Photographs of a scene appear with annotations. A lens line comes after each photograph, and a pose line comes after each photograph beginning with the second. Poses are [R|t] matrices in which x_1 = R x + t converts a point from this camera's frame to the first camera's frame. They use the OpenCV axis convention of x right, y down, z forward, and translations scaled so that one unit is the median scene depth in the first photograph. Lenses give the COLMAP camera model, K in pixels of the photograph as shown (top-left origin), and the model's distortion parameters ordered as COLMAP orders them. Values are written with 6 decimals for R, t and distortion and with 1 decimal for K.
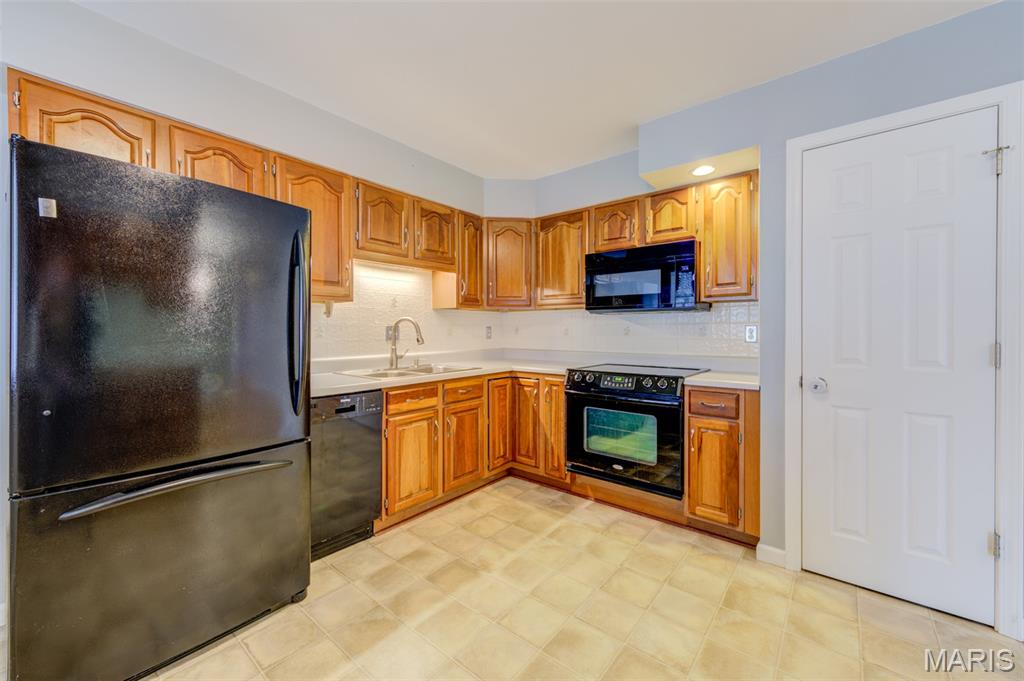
lens RADIAL K [[403.5, 0, 515.4], [0, 403.5, 335.7], [0, 0, 1]] dist [0.006339, -0.001451]
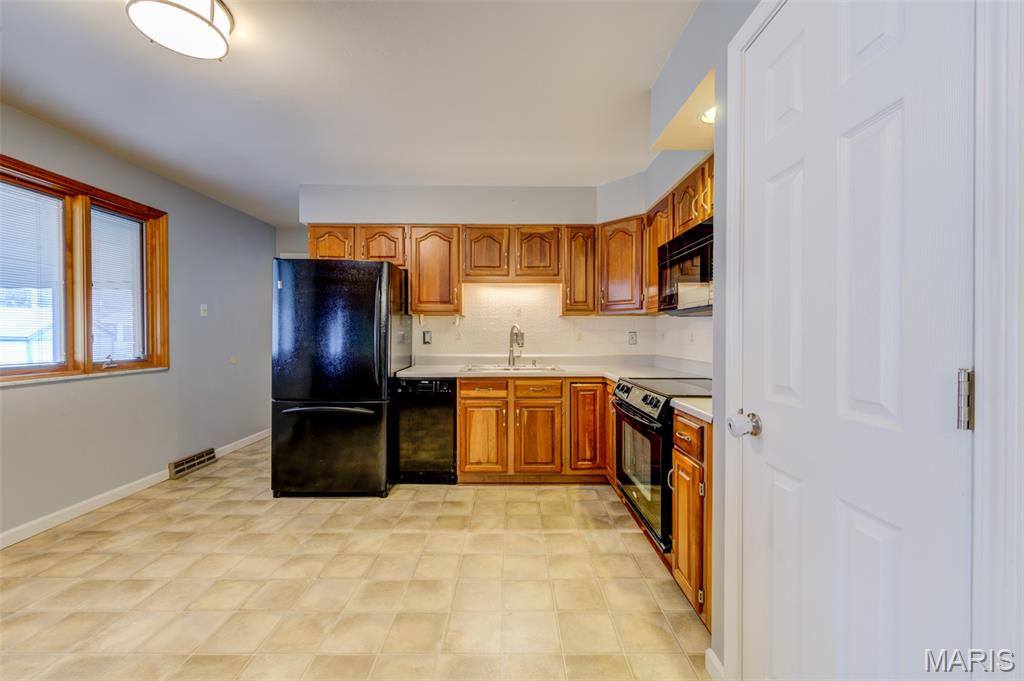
lens RADIAL K [[403.5, 0, 513.7], [0, 403.5, 340.3], [0, 0, 1]] dist [0.006339, -0.001451]
pose [[0.631581, 0.012172, -0.775214, 0.737402], [-0.014242, 0.999890, 0.004096, -0.003217], [0.775179, 0.008454, 0.631685, 0.247229]]
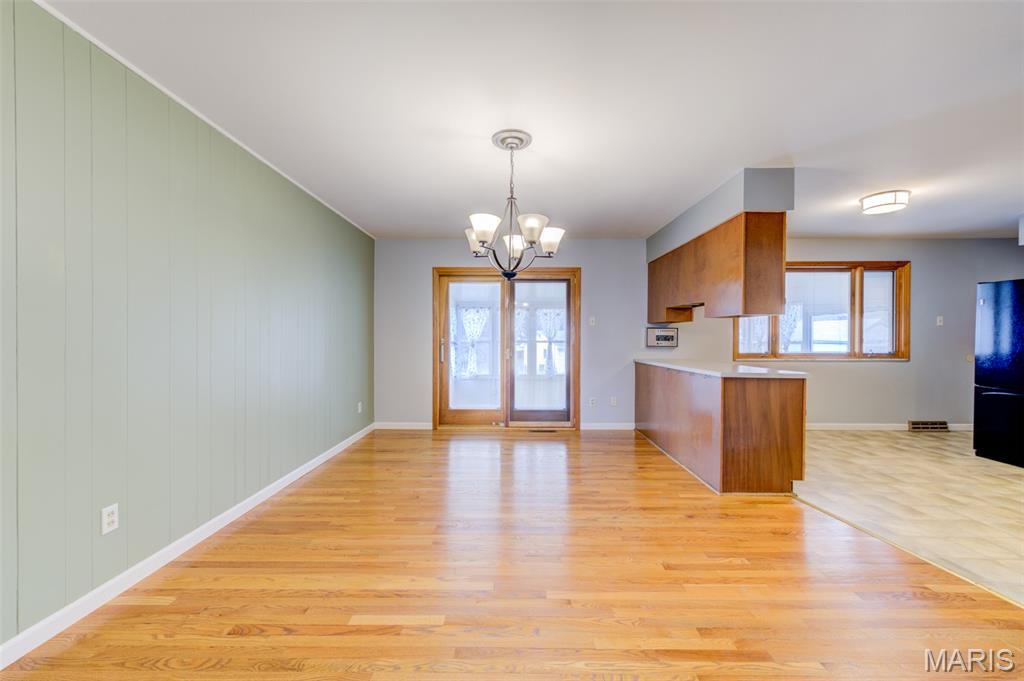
lens RADIAL K [[403.5, 0, 512.6], [0, 403.5, 340.8], [0, 0, 1]] dist [0.006339, -0.001451]
pose [[-0.776663, 0.002920, -0.629910, 1.824944], [-0.010780, 0.999781, 0.017926, -0.003671], [0.629824, 0.020713, -0.776461, 0.525291]]
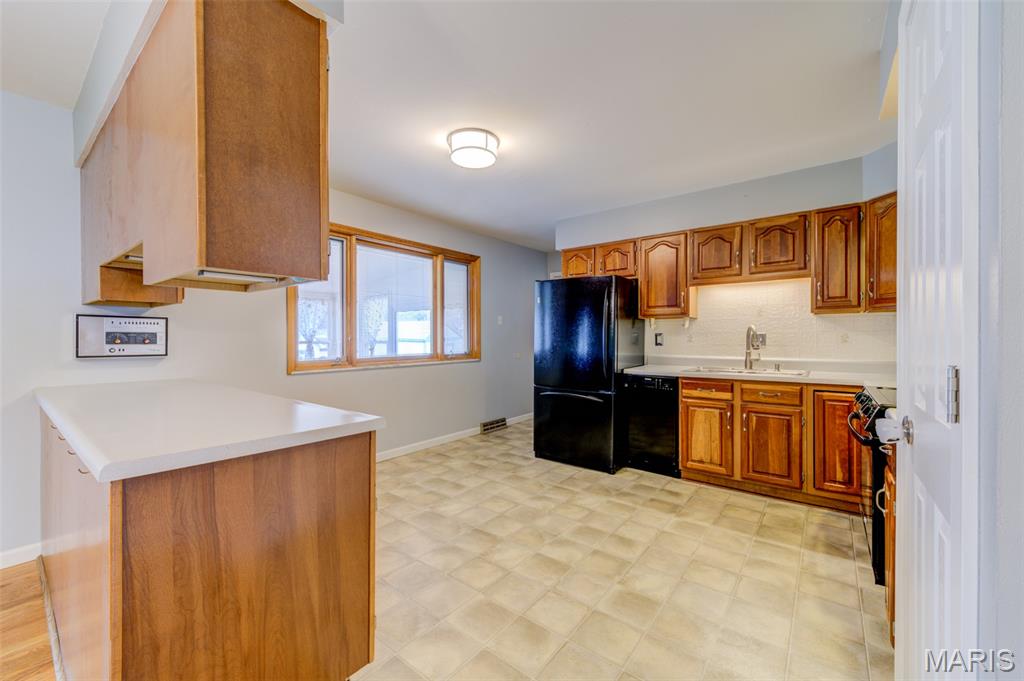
lens RADIAL K [[403.5, 0, 507.6], [0, 403.5, 342.1], [0, 0, 1]] dist [0.006339, -0.001451]
pose [[0.007817, 0.012366, -0.999893, 0.967085], [-0.013261, 0.999837, 0.012261, -0.003272], [0.999882, 0.013164, 0.007979, 0.322219]]
